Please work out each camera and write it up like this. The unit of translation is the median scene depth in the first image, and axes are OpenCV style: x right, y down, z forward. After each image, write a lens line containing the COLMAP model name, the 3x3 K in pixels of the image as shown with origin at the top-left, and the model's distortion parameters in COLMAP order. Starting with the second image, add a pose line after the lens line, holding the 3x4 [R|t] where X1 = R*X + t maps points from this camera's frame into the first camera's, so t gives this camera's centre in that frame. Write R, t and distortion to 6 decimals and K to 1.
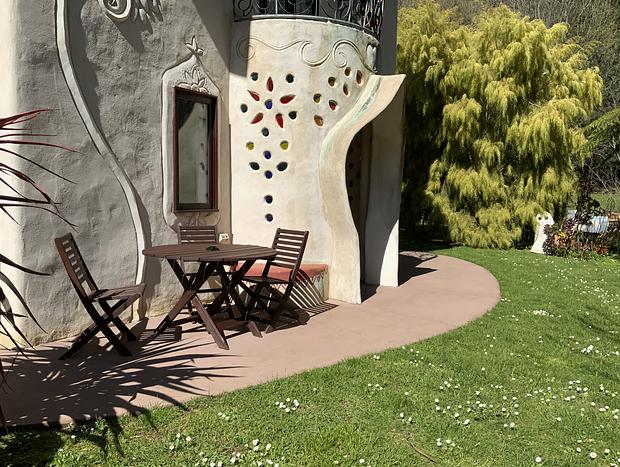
lens RADIAL K [[506.0, 0, 310.0], [0, 506.0, 233.5], [0, 0, 1]] dist [0.099122, -0.188318]
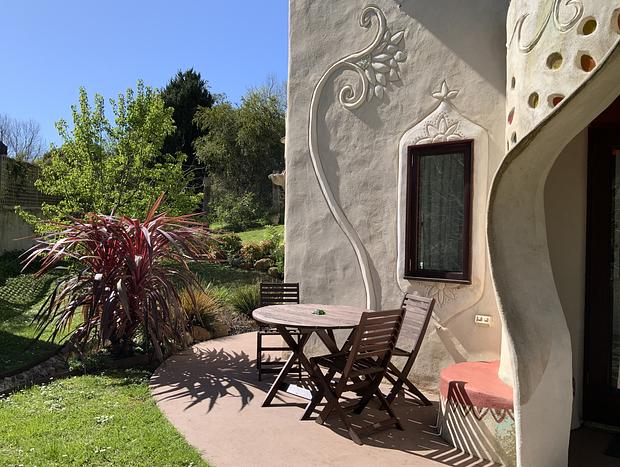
lens RADIAL K [[506.0, 0, 310.0], [0, 506.0, 233.5], [0, 0, 1]] dist [0.099122, -0.188318]
pose [[-0.112843, -0.022426, -0.993360, 0.735328], [-0.105418, 0.994373, -0.010473, -0.103102], [0.988005, 0.103536, -0.114572, 1.003096]]
